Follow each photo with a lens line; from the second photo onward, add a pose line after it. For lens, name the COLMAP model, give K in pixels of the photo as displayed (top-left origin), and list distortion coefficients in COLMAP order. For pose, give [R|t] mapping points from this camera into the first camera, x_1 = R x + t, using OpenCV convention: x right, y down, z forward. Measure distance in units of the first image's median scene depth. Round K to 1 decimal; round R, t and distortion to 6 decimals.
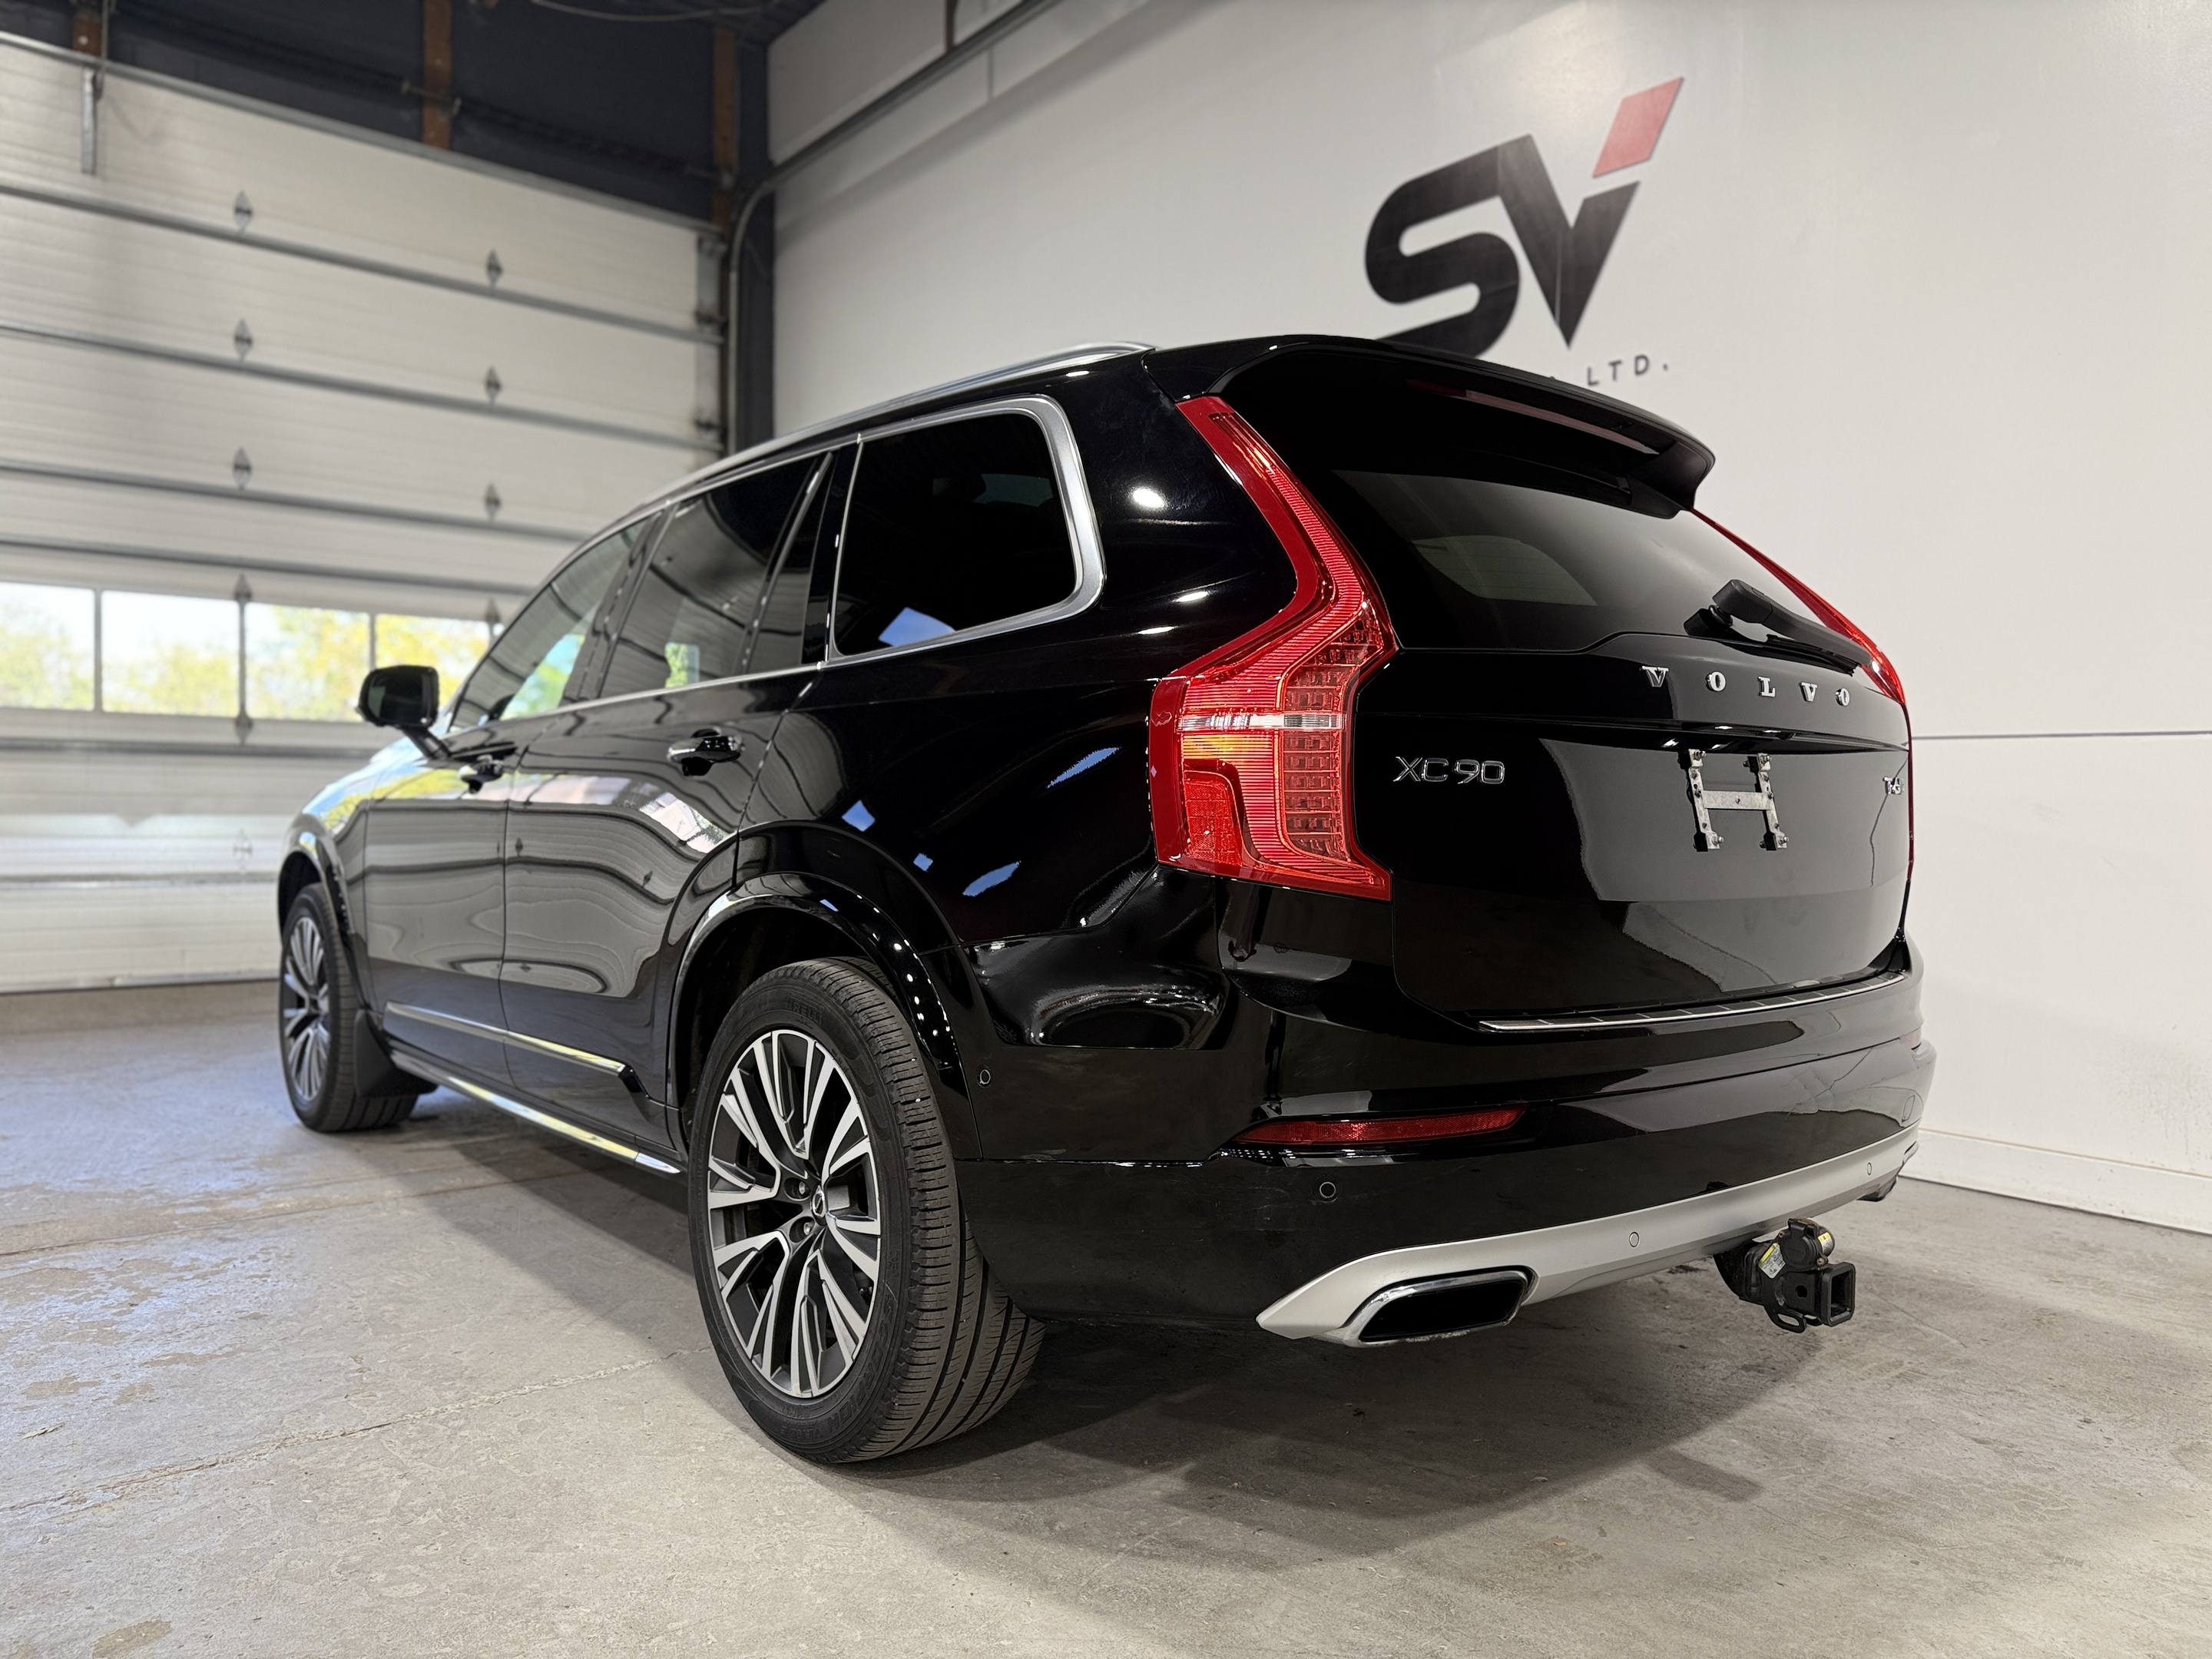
lens RADIAL K [[1558.5, 0, 1104.7], [0, 1558.5, 856.3], [0, 0, 1]] dist [0.012170, -0.012377]
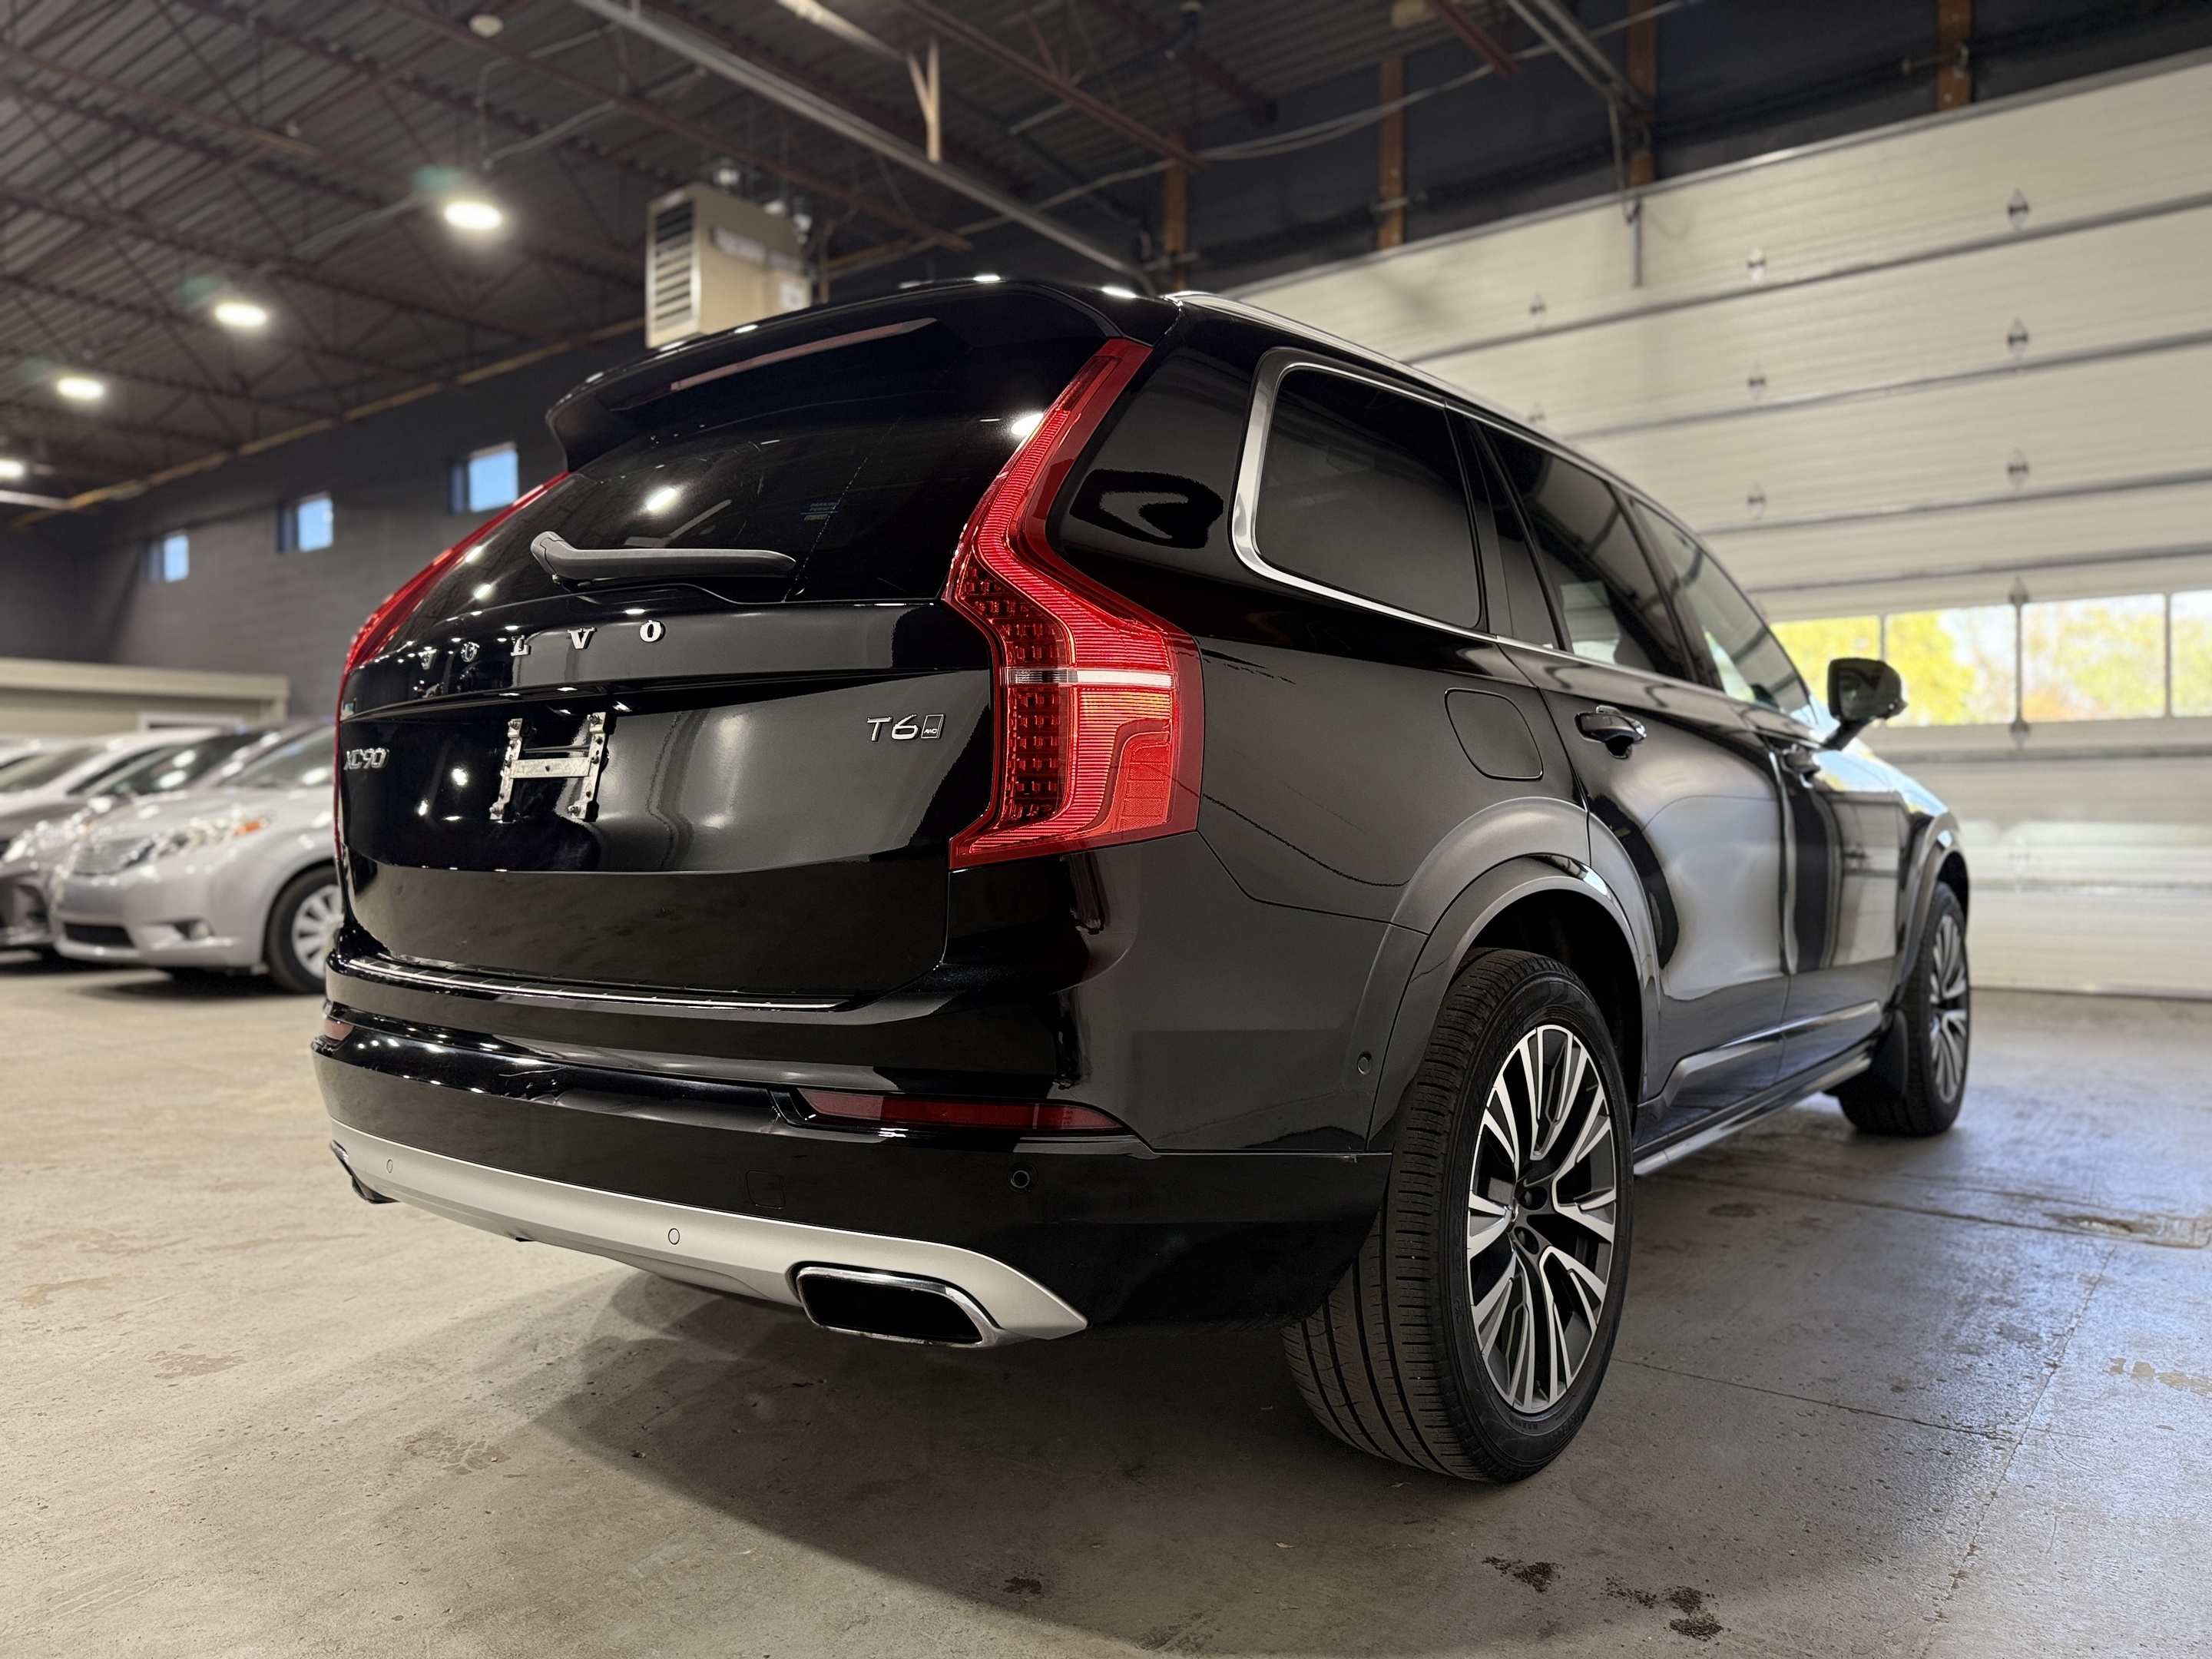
lens RADIAL K [[1570.6, 0, 1106.0], [0, 1570.6, 829.5], [0, 0, 1]] dist [0.003326, -0.006533]
pose [[0.218852, -0.006359, -0.975737, 1.042580], [-0.020059, 0.999738, -0.011015, 0.003606], [0.975552, 0.021983, 0.218667, 0.835403]]
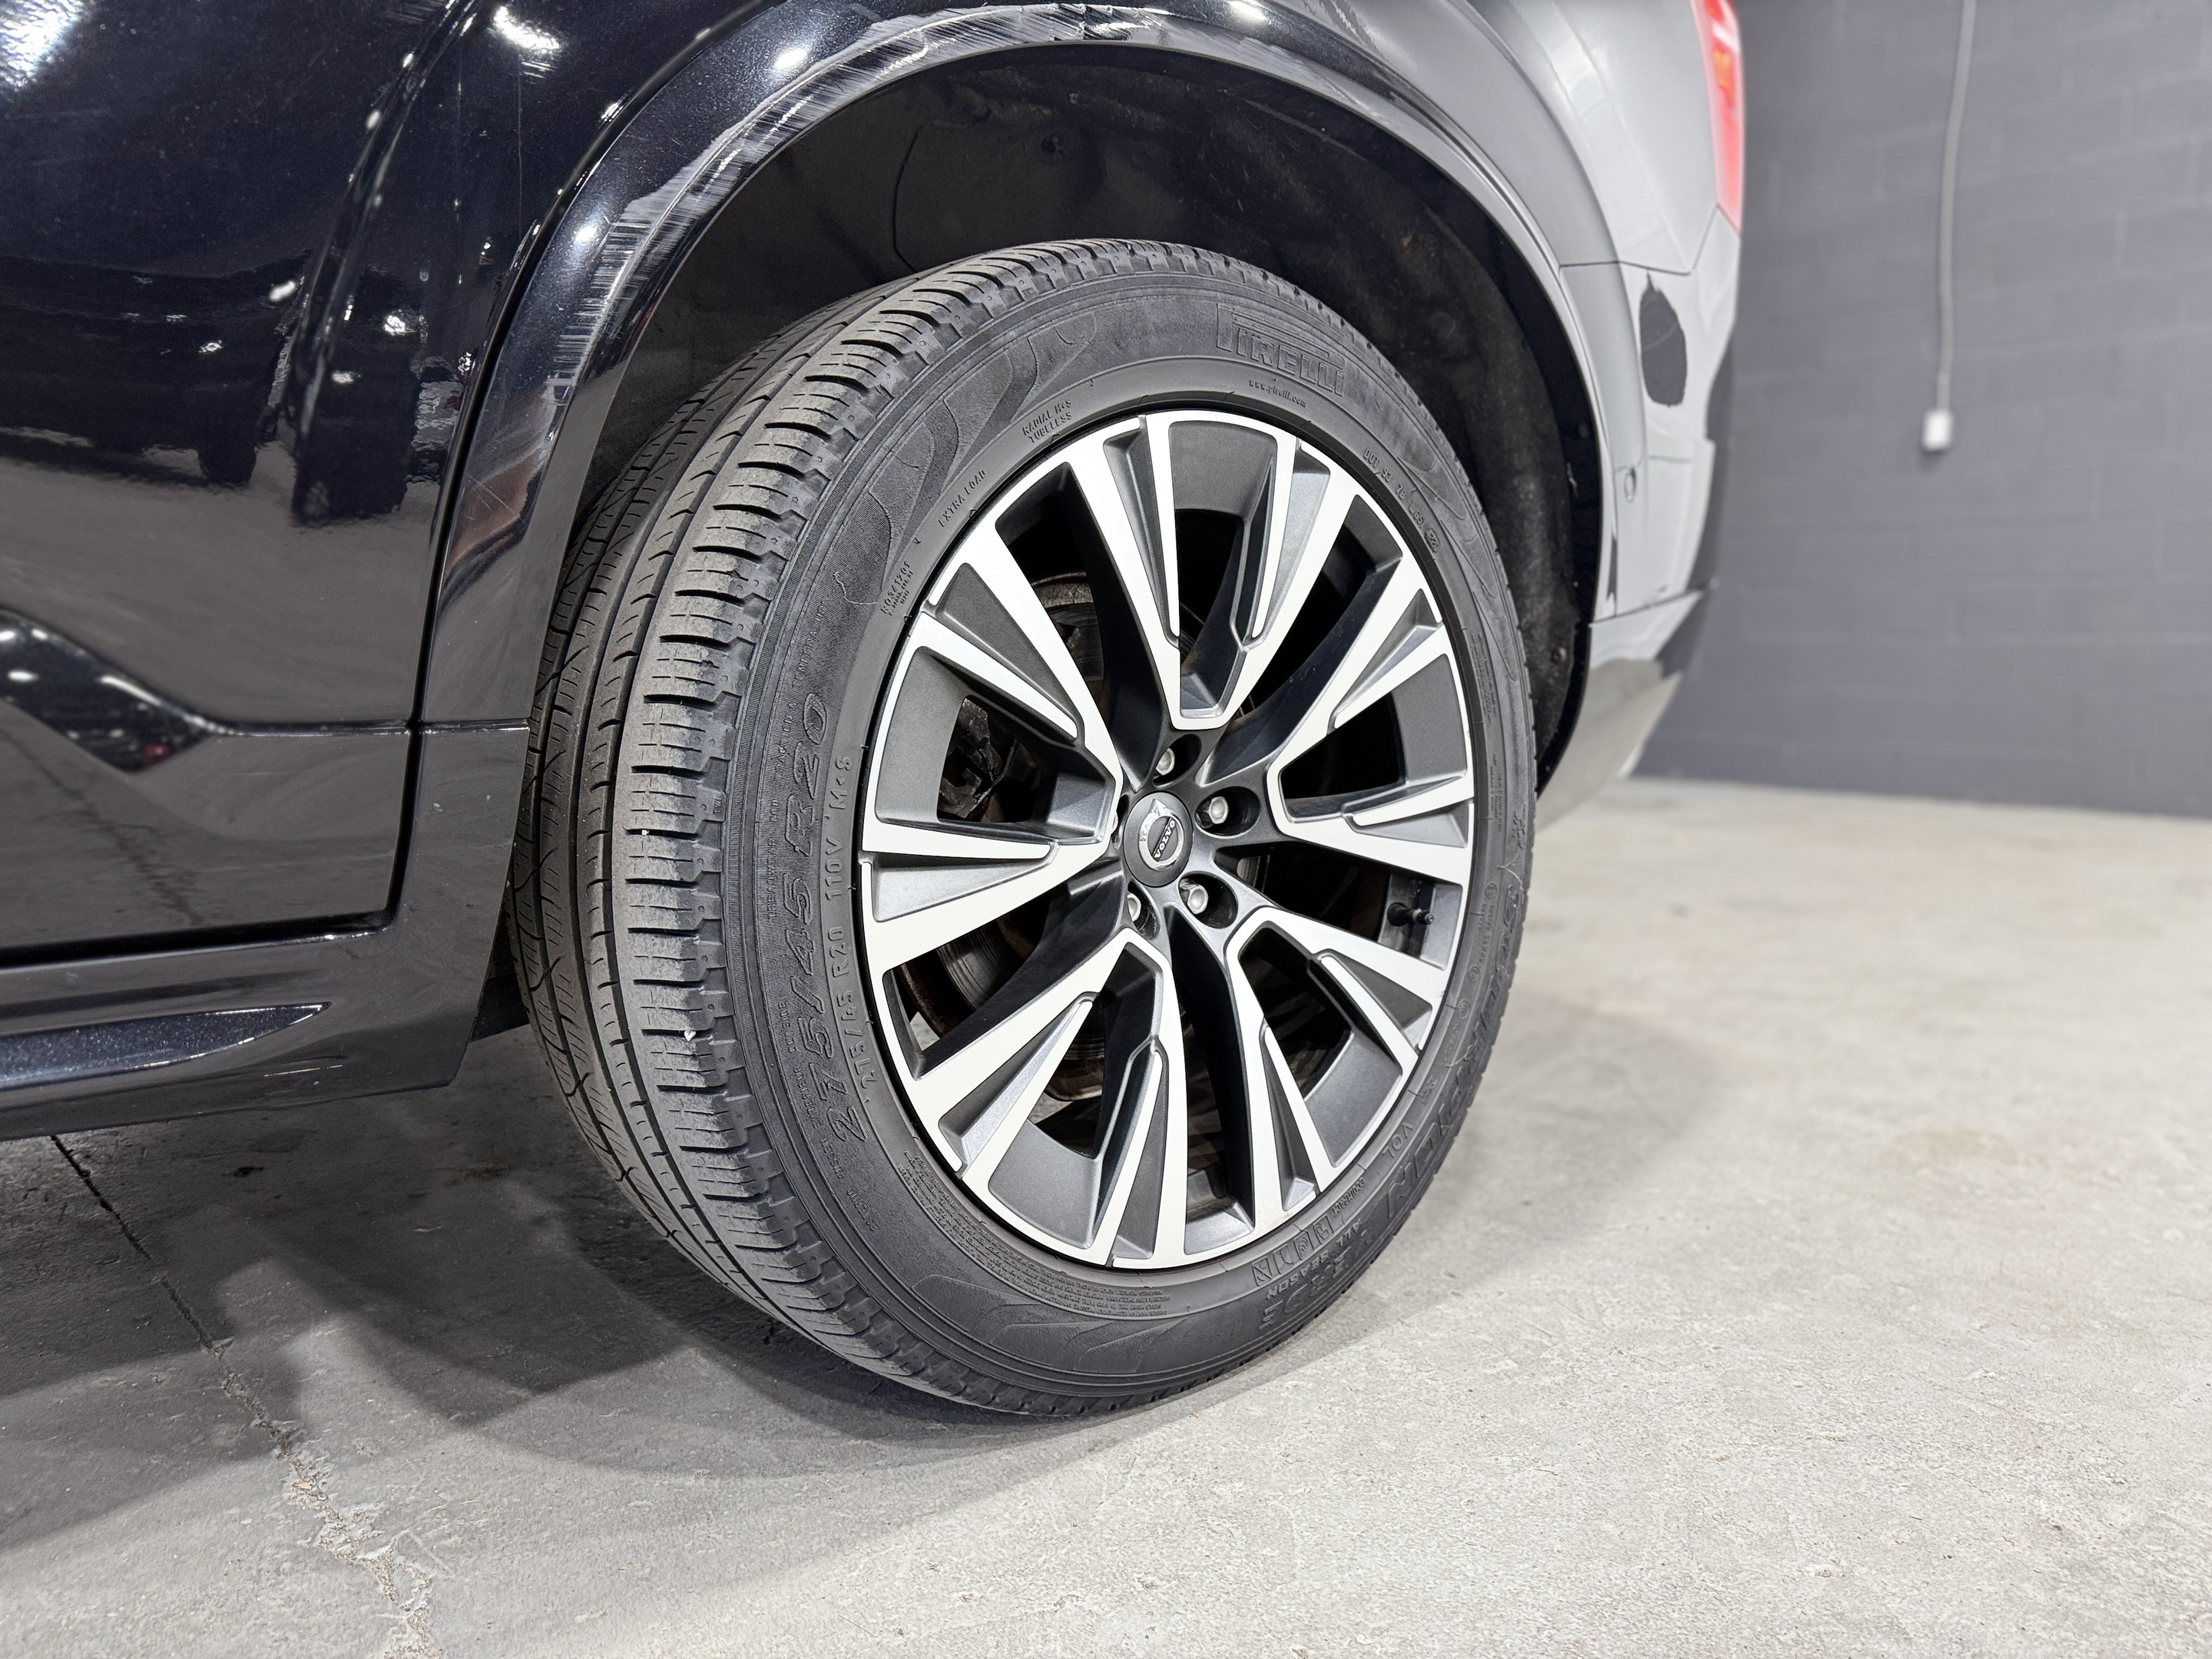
lens RADIAL K [[1570.6, 0, 1106.0], [0, 1570.6, 829.5], [0, 0, 1]] dist [0.003326, -0.006533]
pose [[-0.042177, -0.128583, 0.990801, -0.501992], [0.009460, 0.991588, 0.129088, 0.134976], [-0.999065, 0.014818, -0.040606, 0.846143]]
